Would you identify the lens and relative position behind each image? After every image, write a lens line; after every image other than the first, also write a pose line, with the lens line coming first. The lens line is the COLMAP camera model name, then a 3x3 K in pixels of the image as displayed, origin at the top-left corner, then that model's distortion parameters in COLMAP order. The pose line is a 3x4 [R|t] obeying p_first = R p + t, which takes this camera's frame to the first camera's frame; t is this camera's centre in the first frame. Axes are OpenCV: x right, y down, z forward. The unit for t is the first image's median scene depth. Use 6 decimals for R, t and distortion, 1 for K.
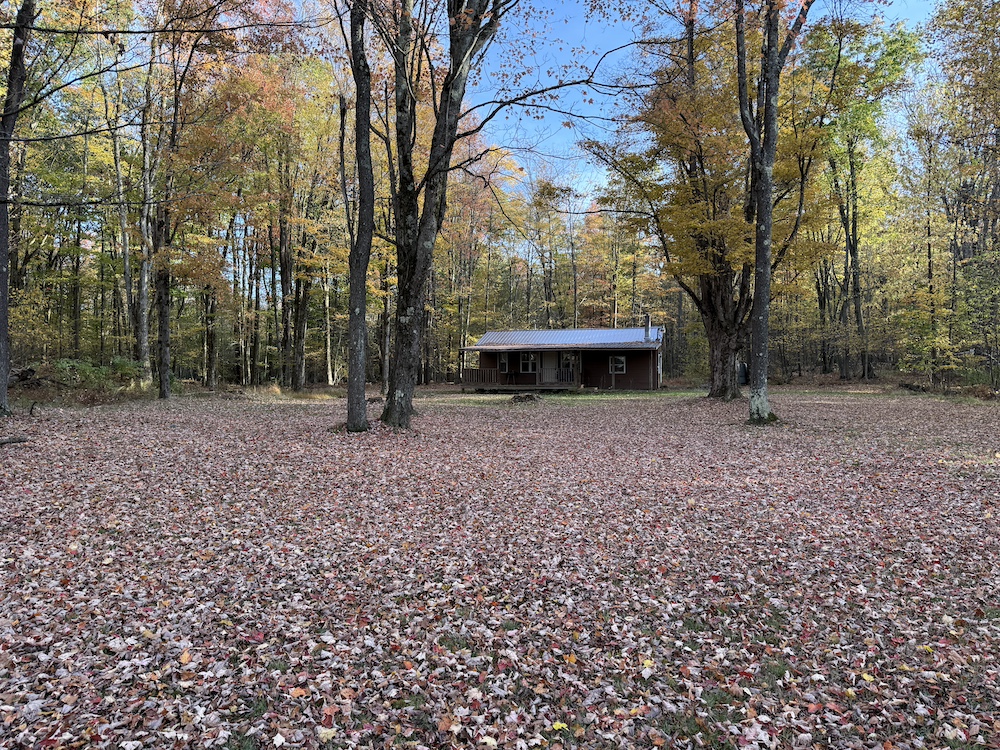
lens RADIAL K [[728.1, 0, 500.0], [0, 728.1, 375.0], [0, 0, 1]] dist [0.062498, -0.074549]
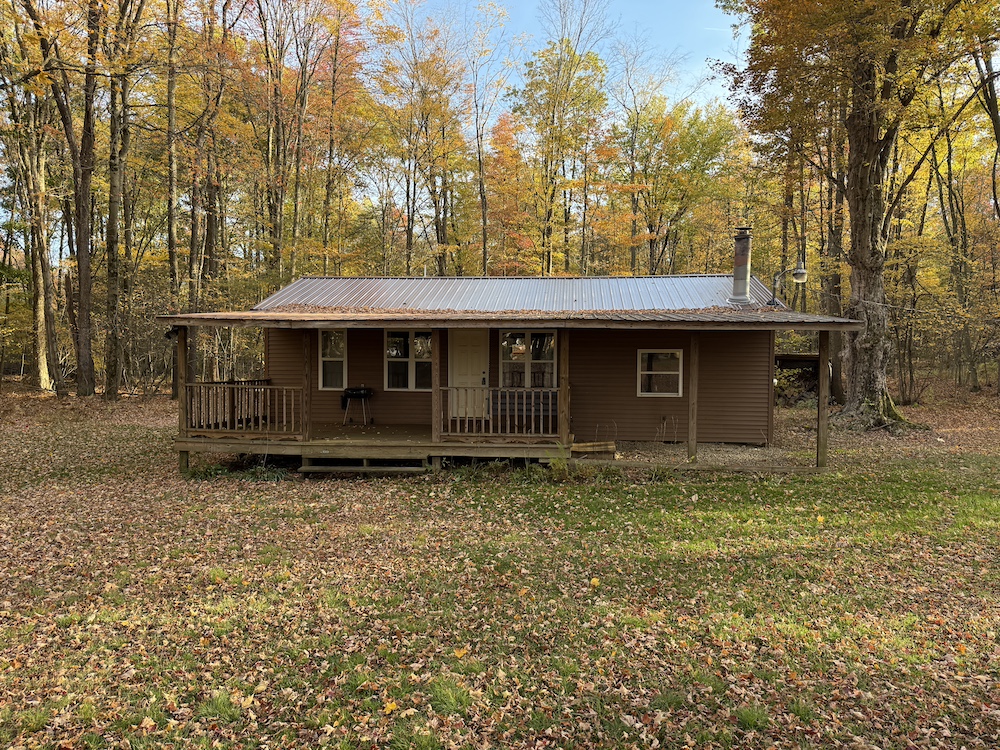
lens RADIAL K [[728.1, 0, 500.0], [0, 728.1, 375.0], [0, 0, 1]] dist [0.062498, -0.074549]
pose [[0.984301, 0.017643, 0.175615, 0.021588], [-0.020237, 0.999711, 0.012987, -0.015787], [-0.175336, -0.016337, 0.984373, 0.644811]]
